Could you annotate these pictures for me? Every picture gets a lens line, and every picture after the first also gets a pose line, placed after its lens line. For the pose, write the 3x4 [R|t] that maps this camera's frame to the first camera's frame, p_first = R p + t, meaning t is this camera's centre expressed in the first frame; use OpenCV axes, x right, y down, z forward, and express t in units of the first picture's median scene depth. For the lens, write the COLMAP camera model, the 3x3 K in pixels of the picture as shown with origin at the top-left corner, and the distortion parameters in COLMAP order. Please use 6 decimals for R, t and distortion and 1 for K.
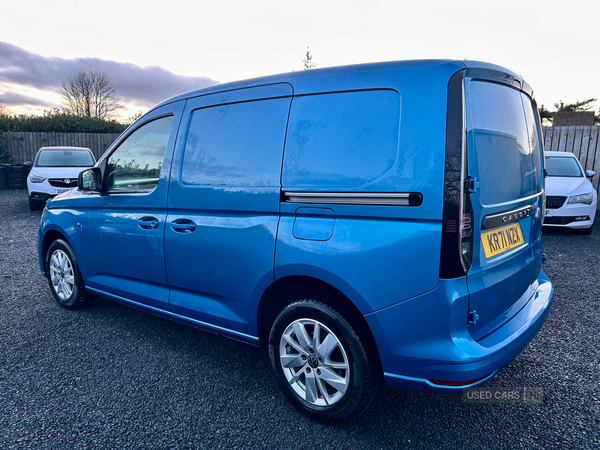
lens RADIAL K [[436.2, 0, 295.4], [0, 436.2, 189.2], [0, 0, 1]] dist [0.020218, -0.009016]
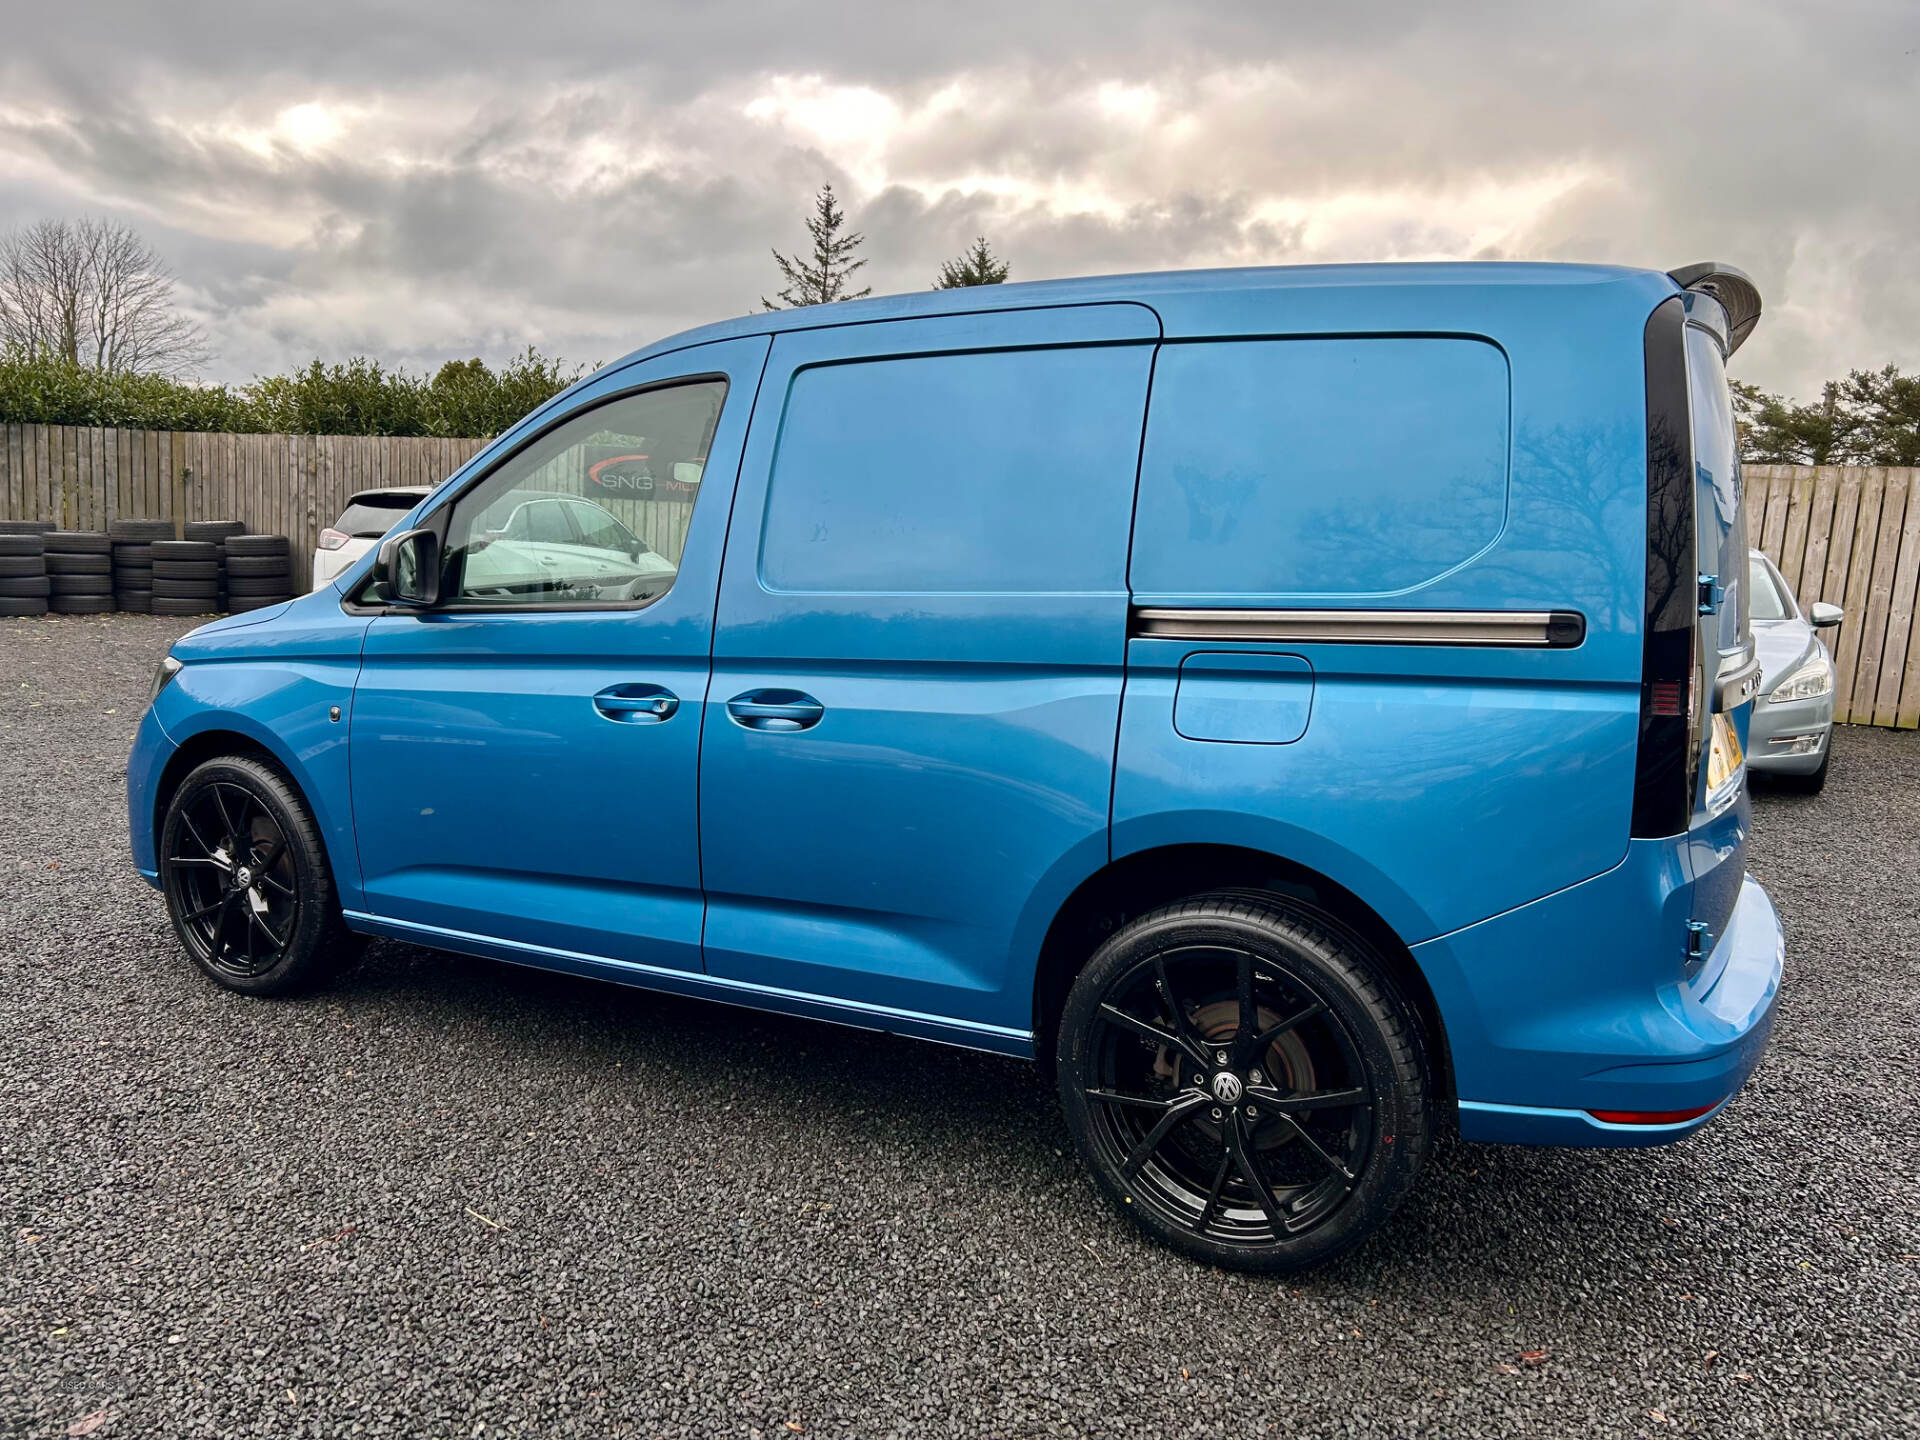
lens RADIAL K [[1377.0, 0, 959.2], [0, 1377.0, 585.2], [0, 0, 1]] dist [0.016305, -0.003356]
pose [[0.987048, 0.021112, 0.159029, -0.335427], [-0.015785, 0.999274, -0.034687, 0.026834], [-0.159646, 0.031727, 0.986664, -0.075968]]
